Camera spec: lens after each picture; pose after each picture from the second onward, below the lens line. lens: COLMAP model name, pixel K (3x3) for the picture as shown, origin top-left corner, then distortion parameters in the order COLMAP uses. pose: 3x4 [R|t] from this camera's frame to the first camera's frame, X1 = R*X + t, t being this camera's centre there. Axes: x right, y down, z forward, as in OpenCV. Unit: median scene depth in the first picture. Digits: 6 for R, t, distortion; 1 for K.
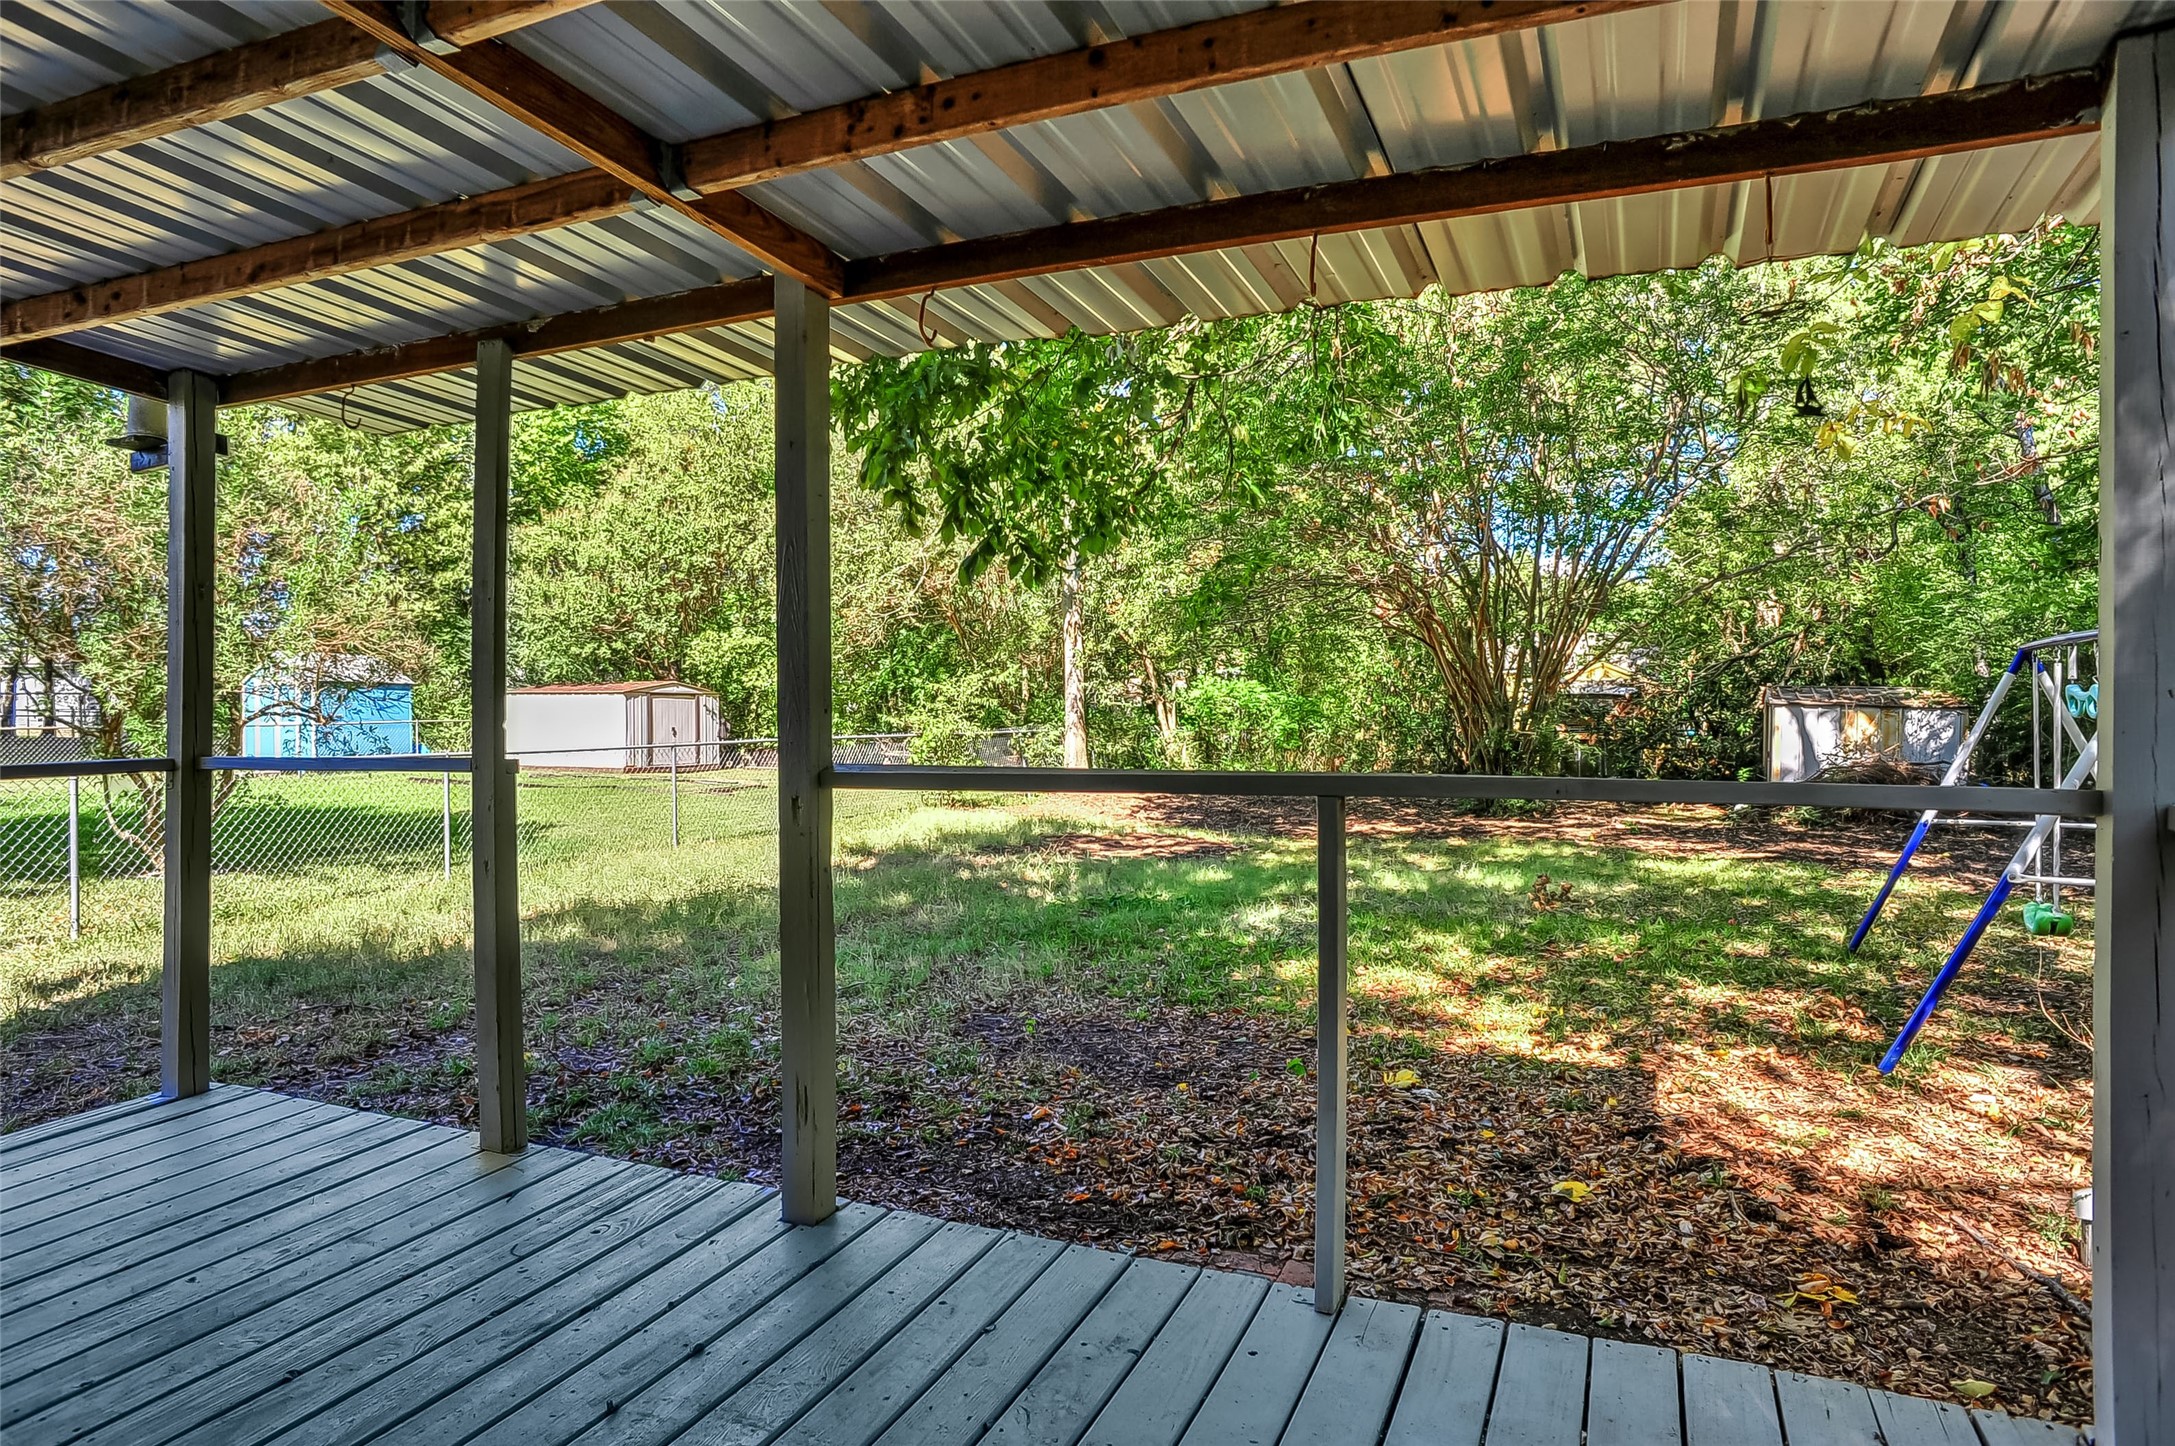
lens RADIAL K [[1250.2, 0, 1095.1], [0, 1250.2, 729.5], [0, 0, 1]] dist [-0.068073, 0.045637]
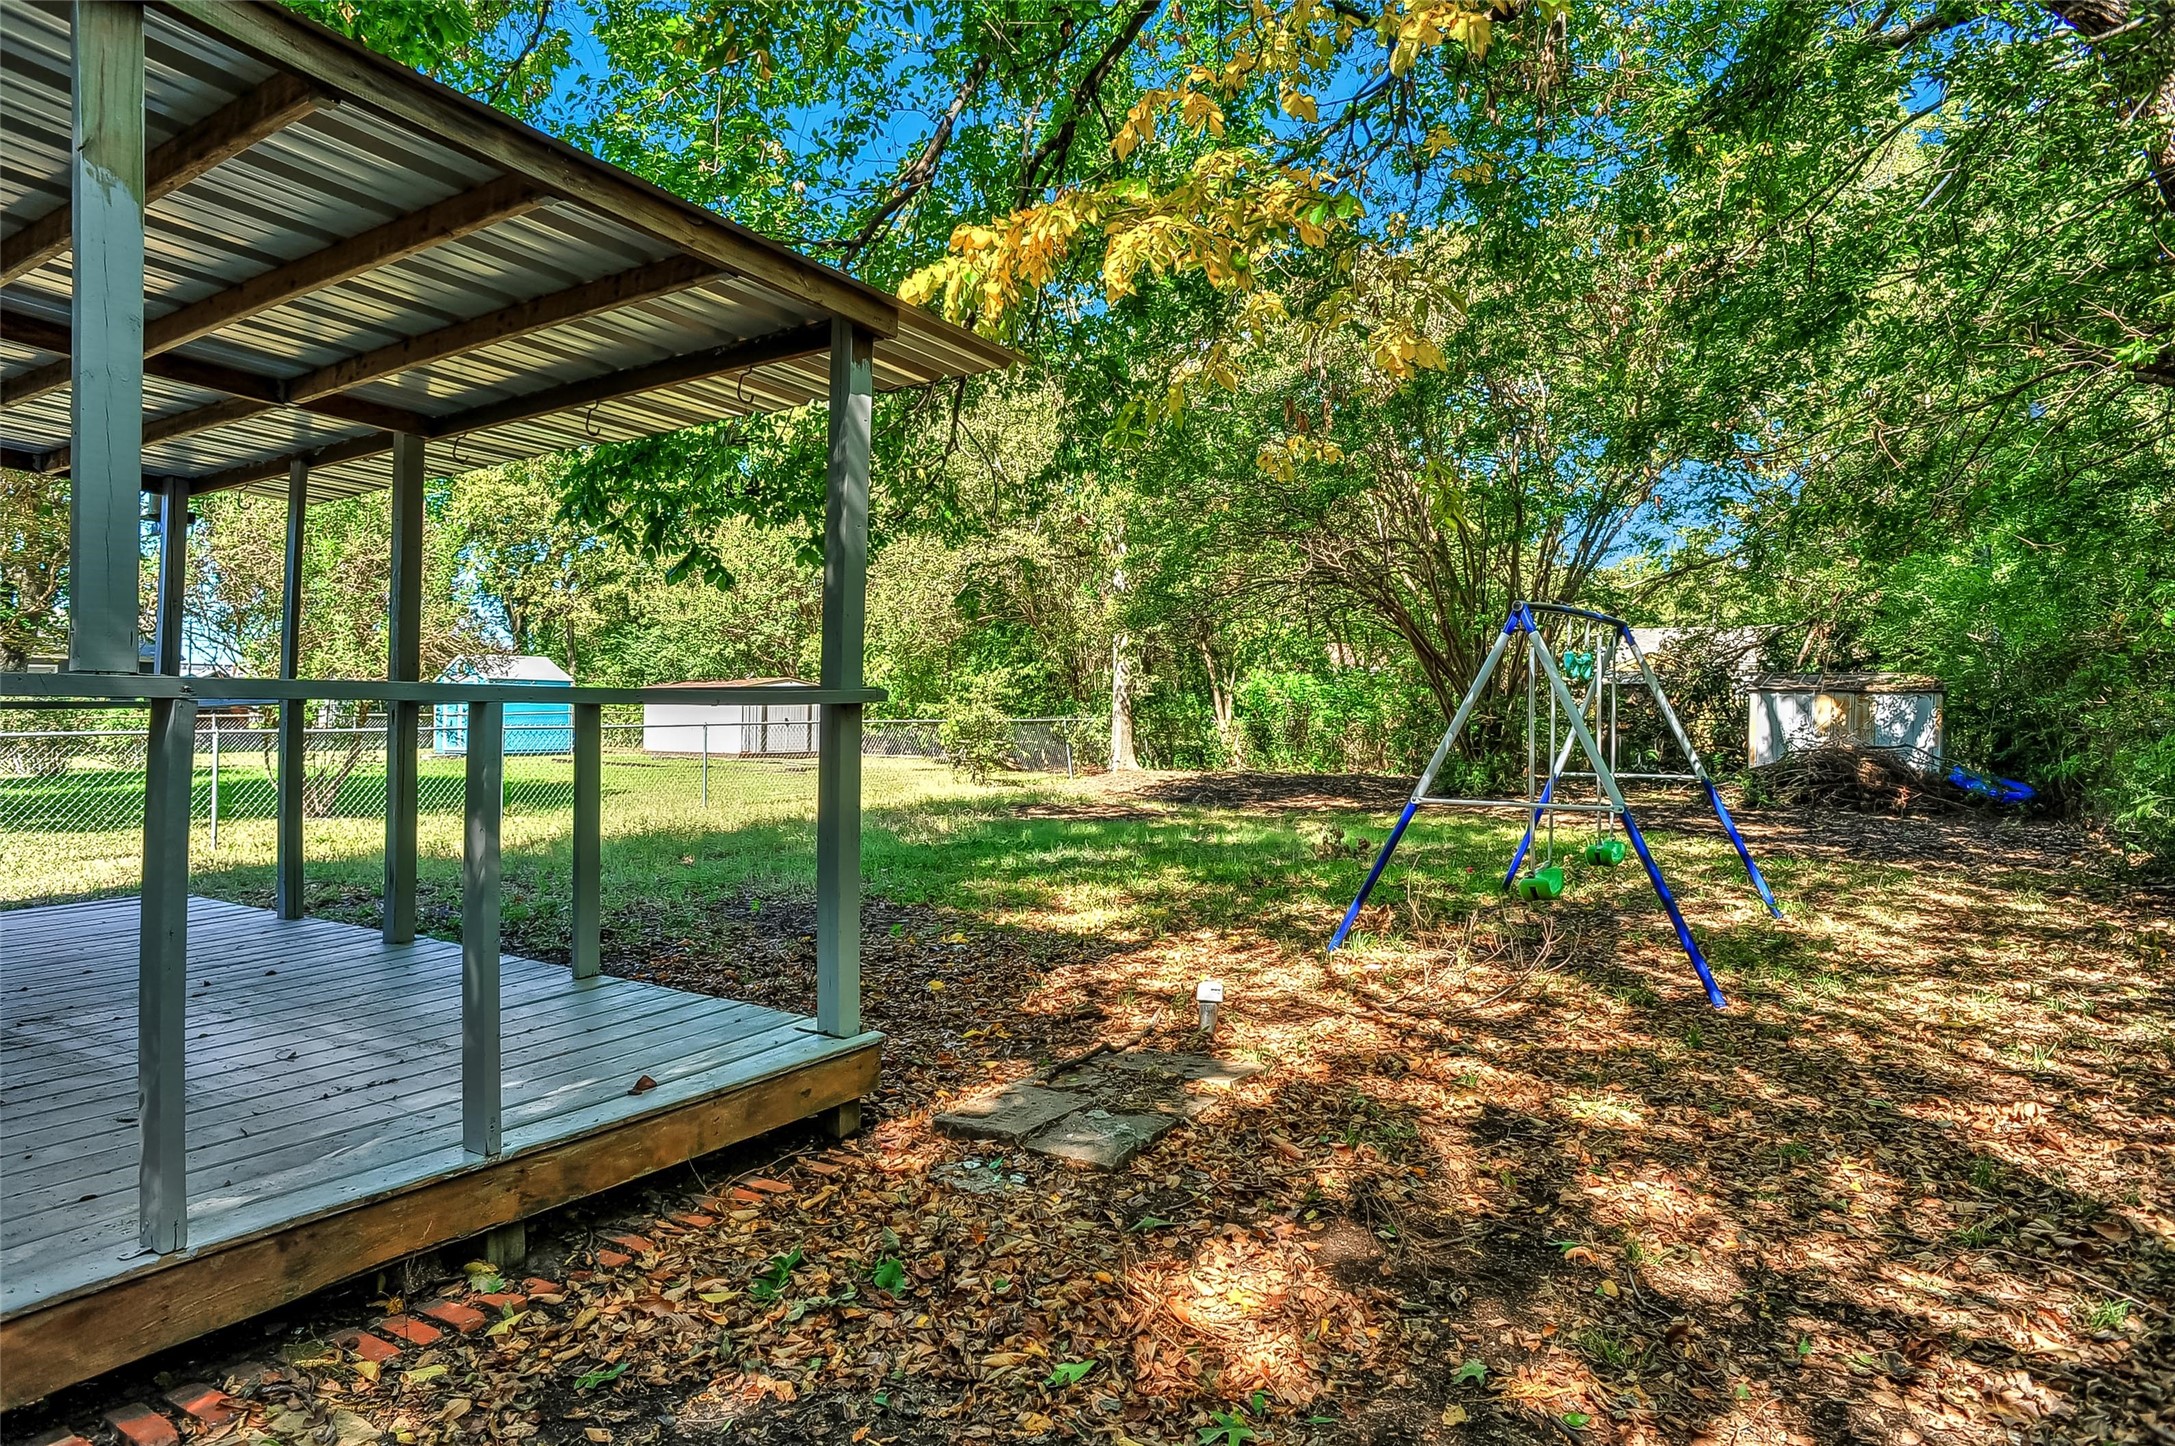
lens RADIAL K [[1250.2, 0, 1082.5], [0, 1250.2, 725.6], [0, 0, 1]] dist [-0.068073, 0.045637]
pose [[0.985685, 0.000429, -0.168596, 0.125164], [-0.001614, 0.999975, -0.006892, 0.012659], [0.168589, 0.007065, 0.985661, -0.078726]]
